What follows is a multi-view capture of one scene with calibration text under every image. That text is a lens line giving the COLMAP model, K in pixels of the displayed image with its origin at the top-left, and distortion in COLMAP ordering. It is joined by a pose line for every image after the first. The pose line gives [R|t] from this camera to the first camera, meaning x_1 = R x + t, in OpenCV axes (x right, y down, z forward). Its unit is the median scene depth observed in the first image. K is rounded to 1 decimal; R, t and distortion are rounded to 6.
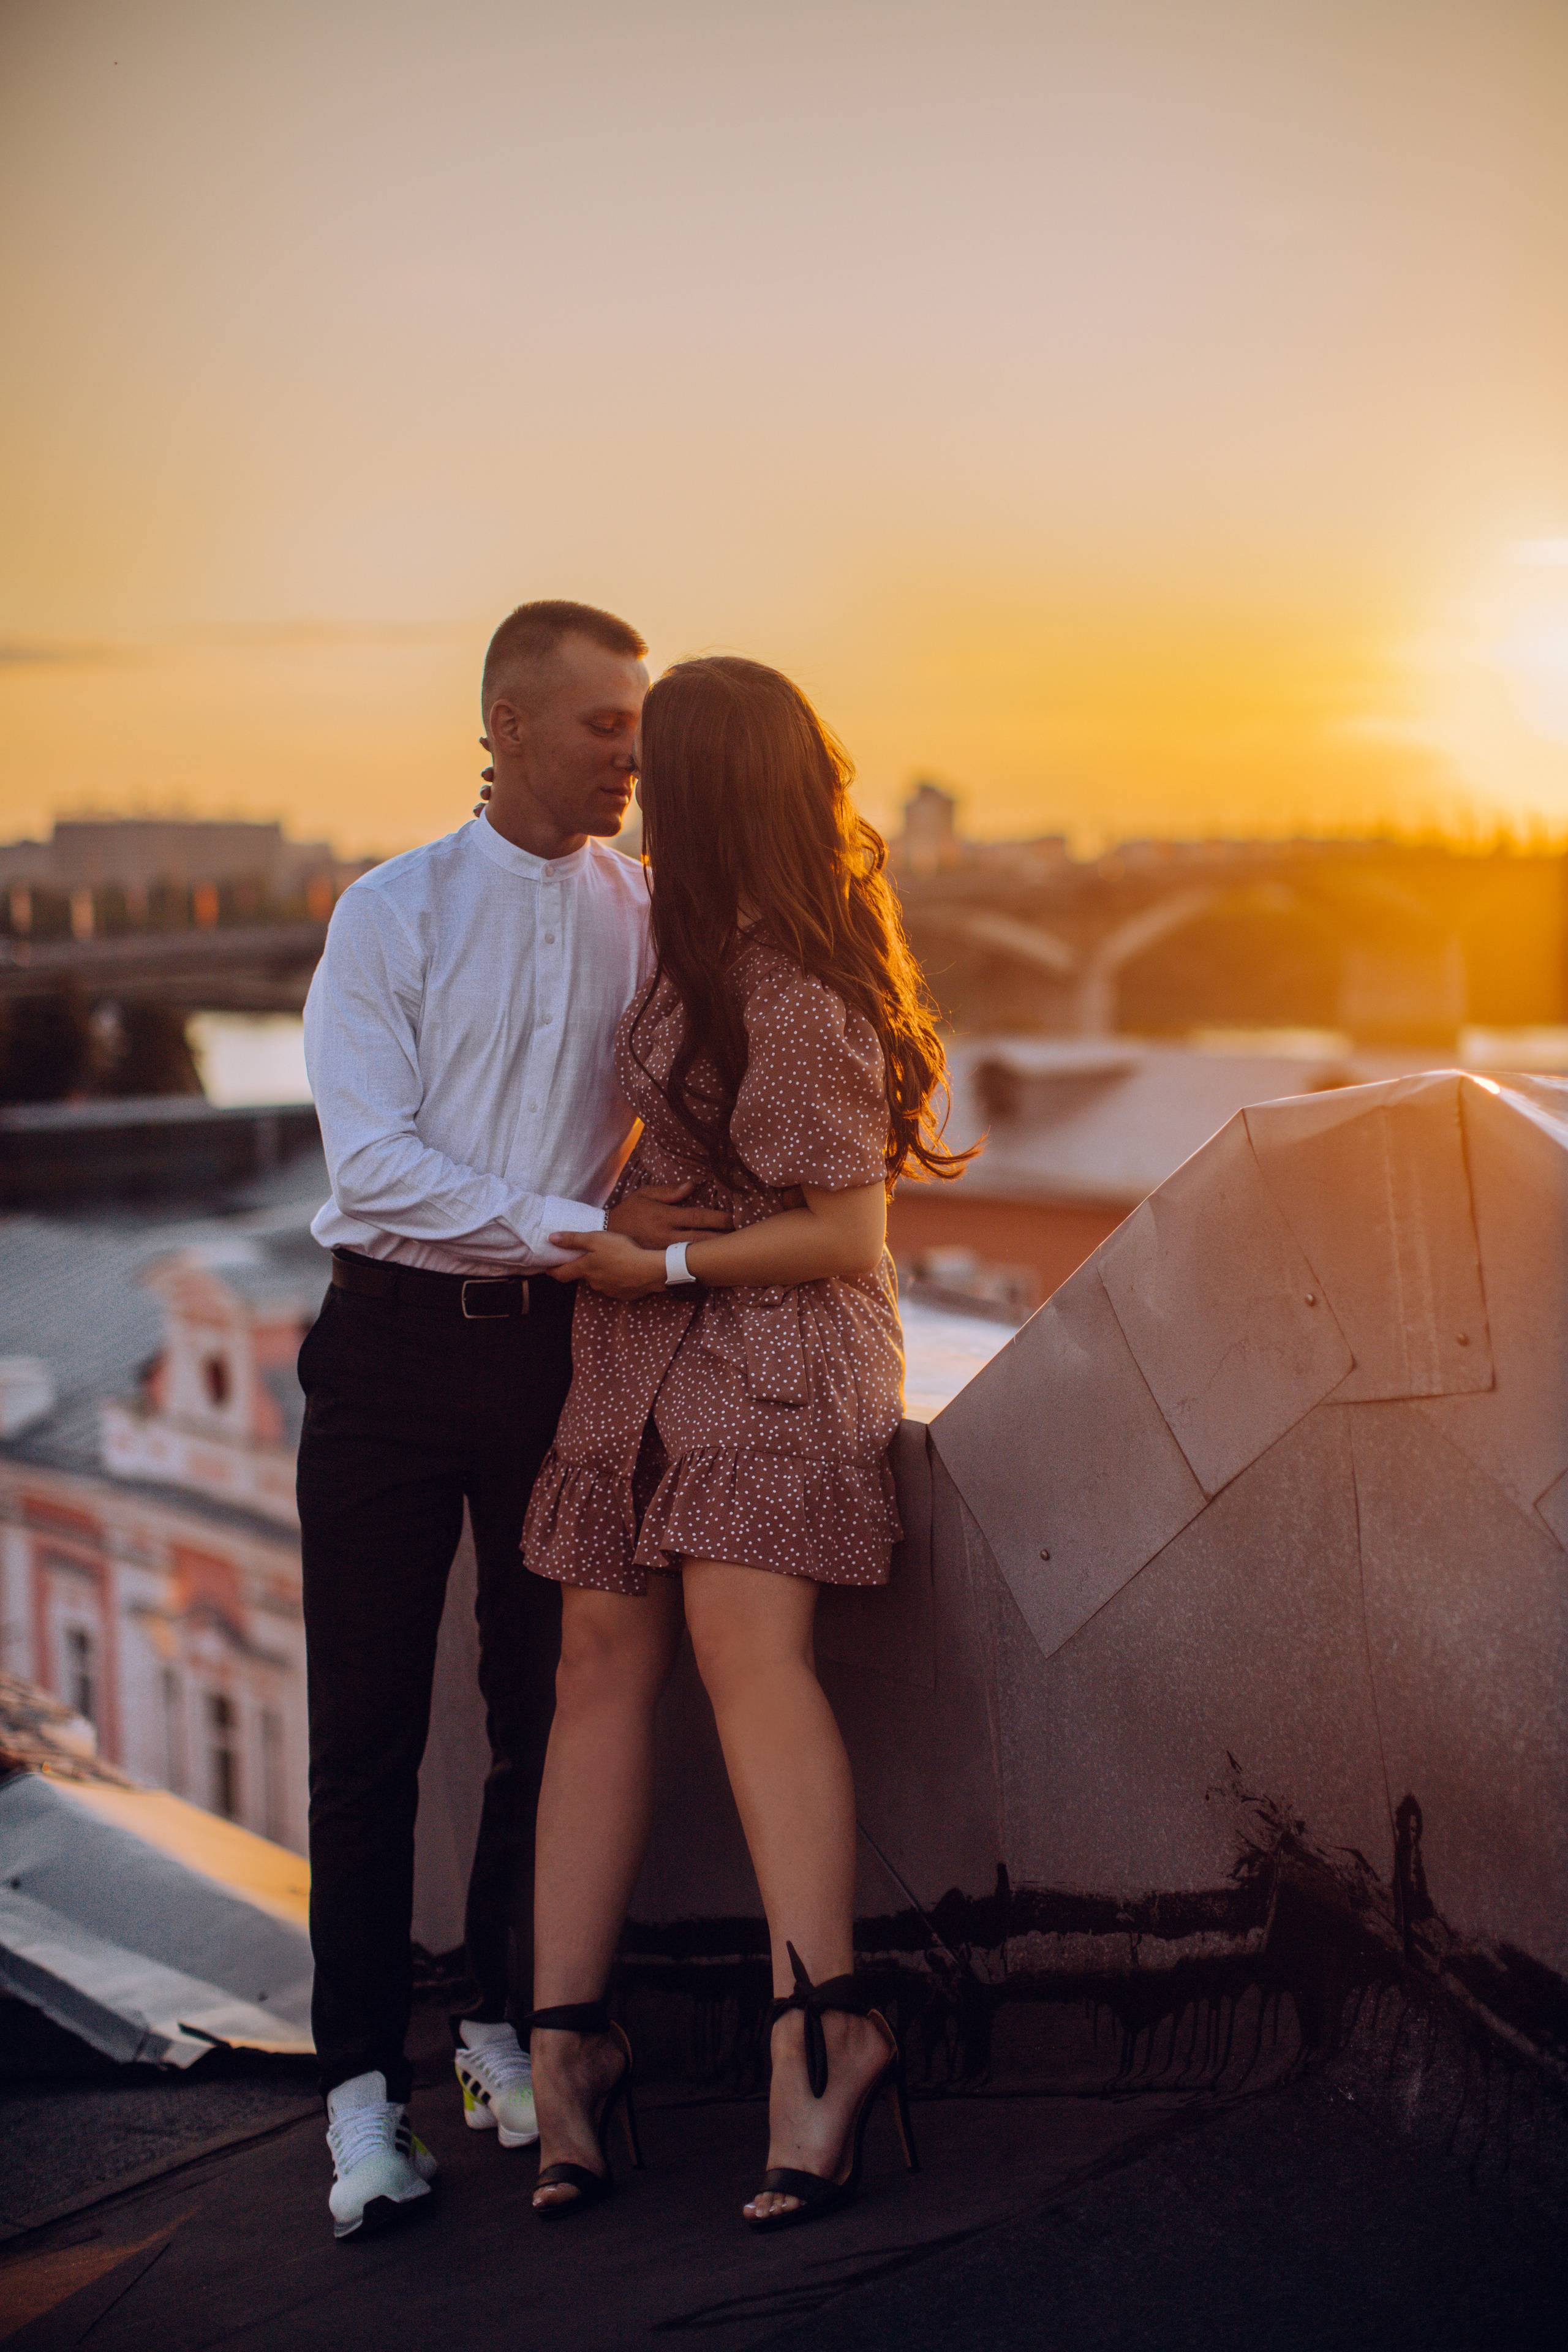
lens RADIAL K [[3405.0, 0, 784.0], [0, 3405.0, 1176.0], [0, 0, 1]] dist [-0.173171, 0.351188]
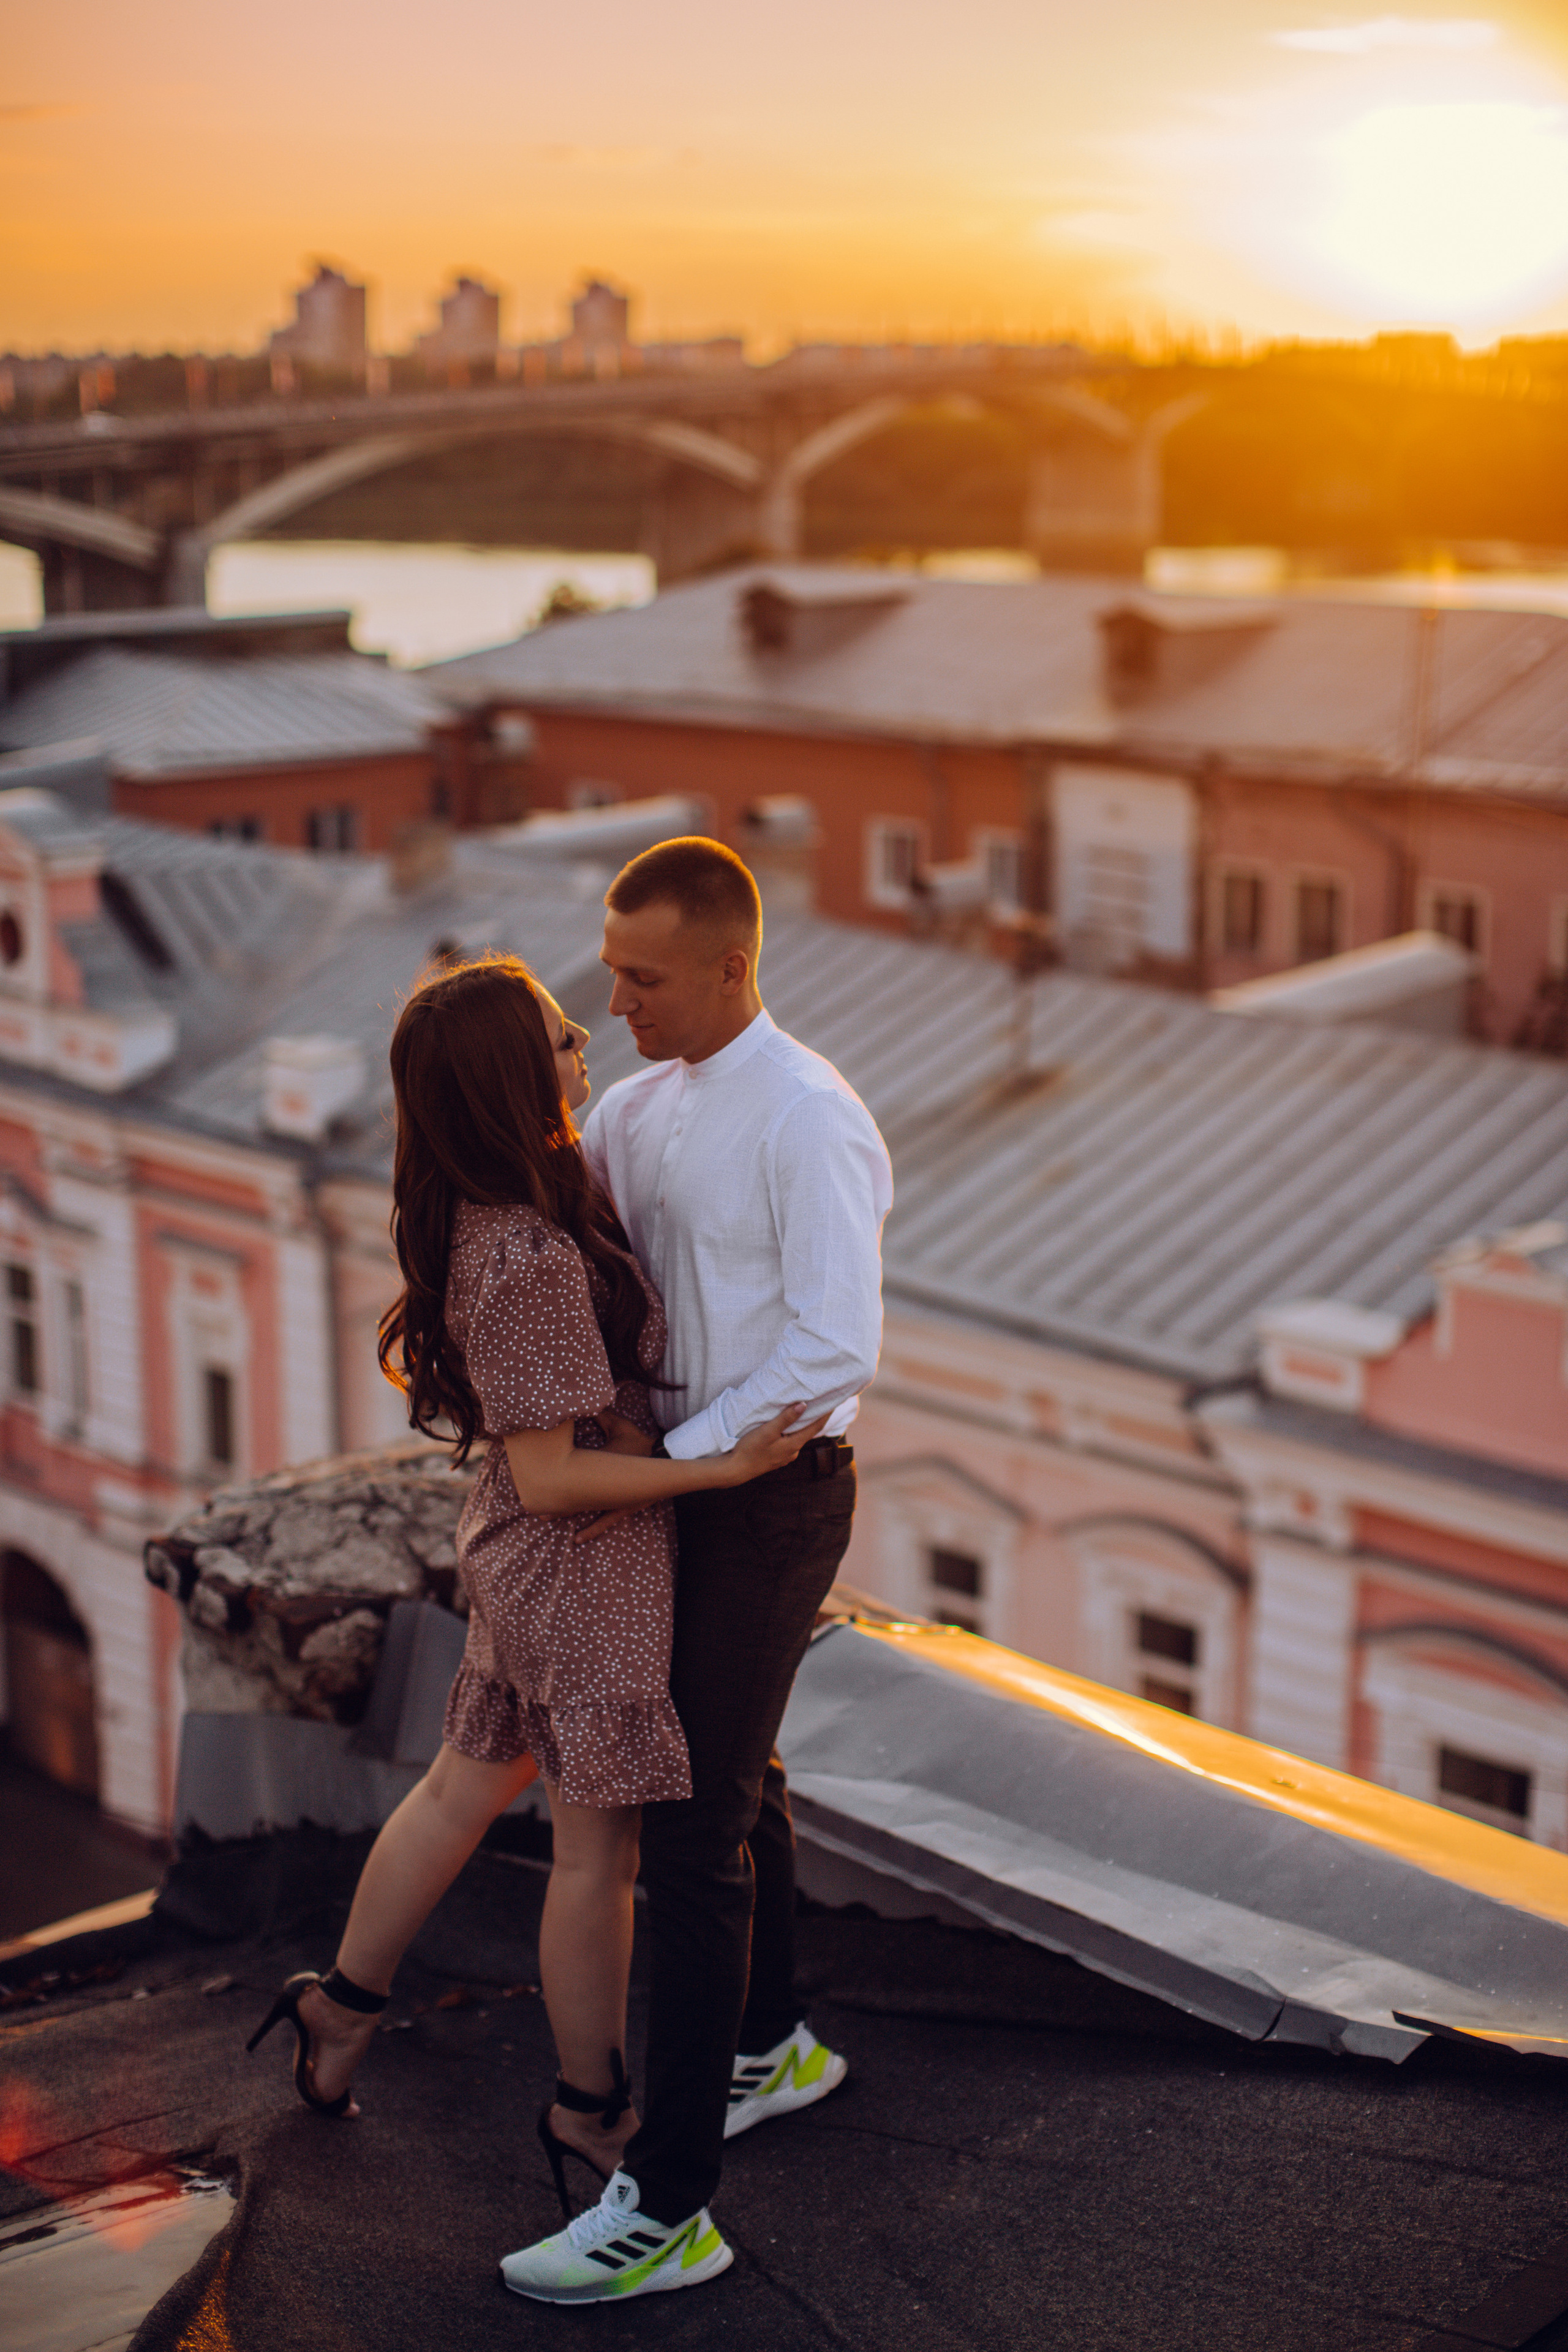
lens RADIAL K [[3465.6, 0, 784.0], [0, 3465.6, 1176.0], [0, 0, 1]] dist [-0.155440, 0.252139]
pose [[0.995193, -0.008651, 0.097547, -0.562397], [-0.004991, 0.990315, 0.138750, -0.093499], [-0.097803, -0.138570, 0.985512, 0.288334]]
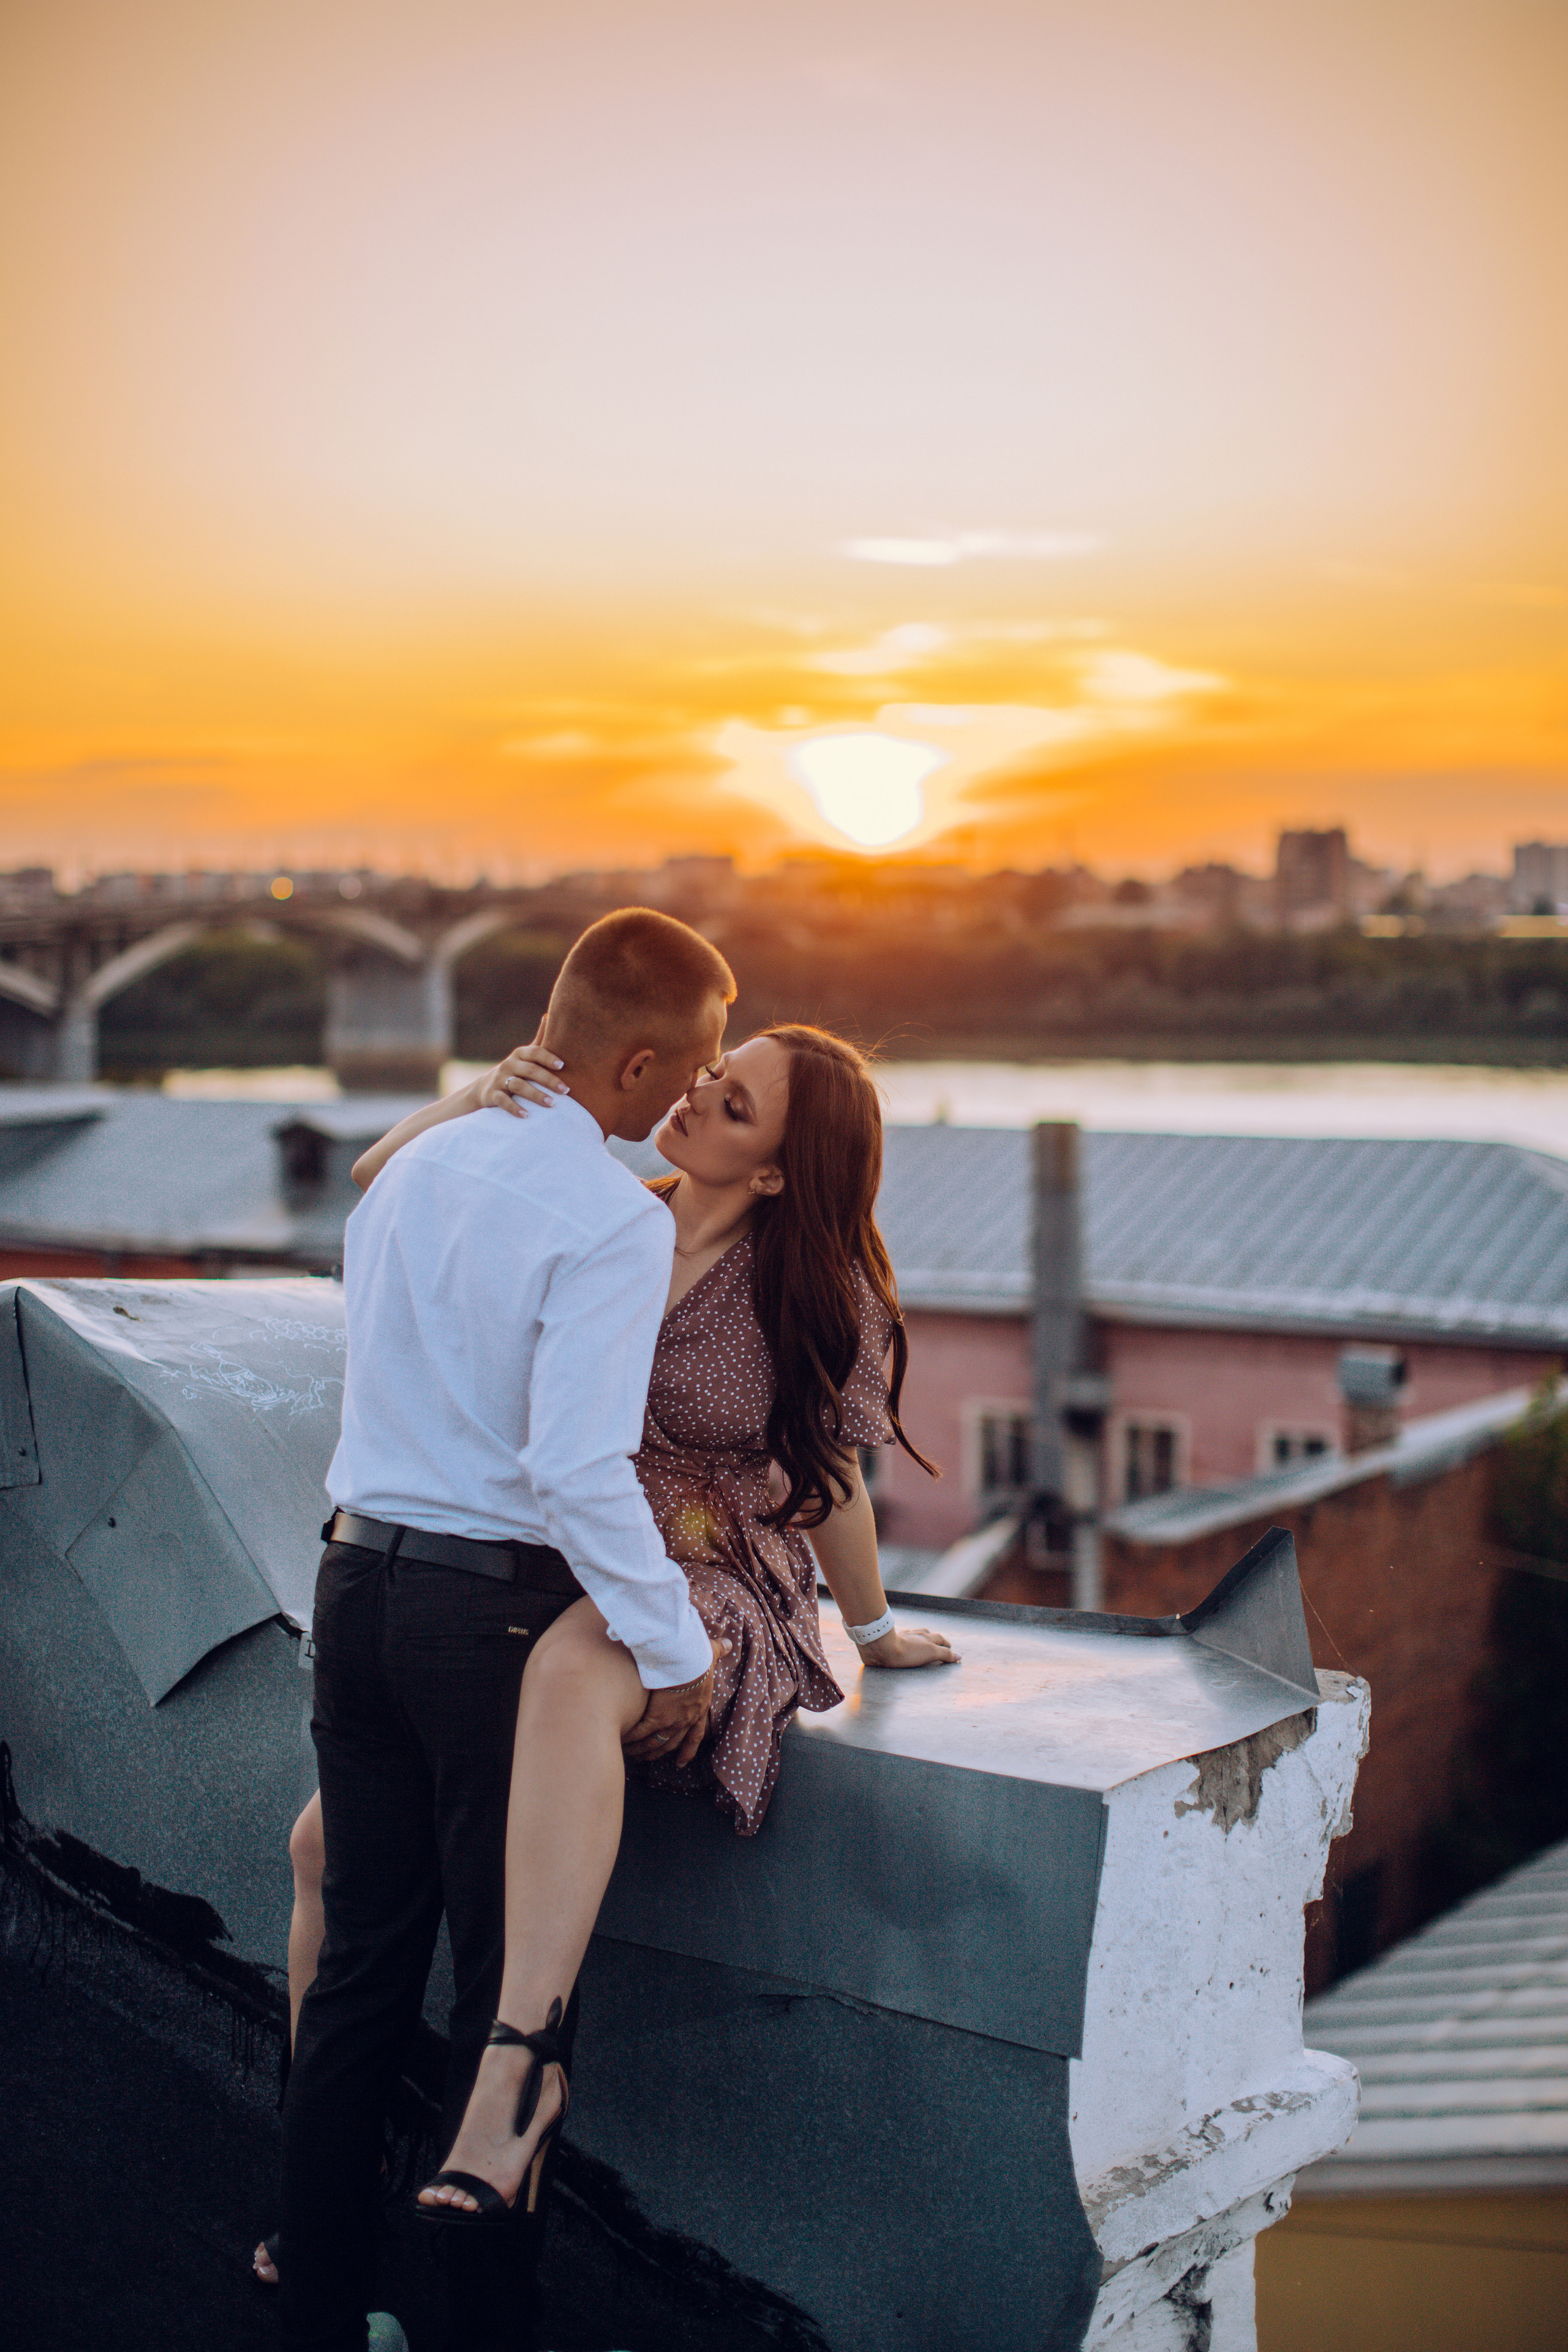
lens RADIAL K [[3405.0, 0, 784.0], [0, 3405.0, 1176.0], [0, 0, 1]] dist [-0.173171, 0.351188]
pose [[0.956660, -0.017138, 0.290702, 0.069165], [0.019973, 0.999777, -0.006788, -0.052323], [-0.290521, 0.012300, 0.956789, -0.514590]]
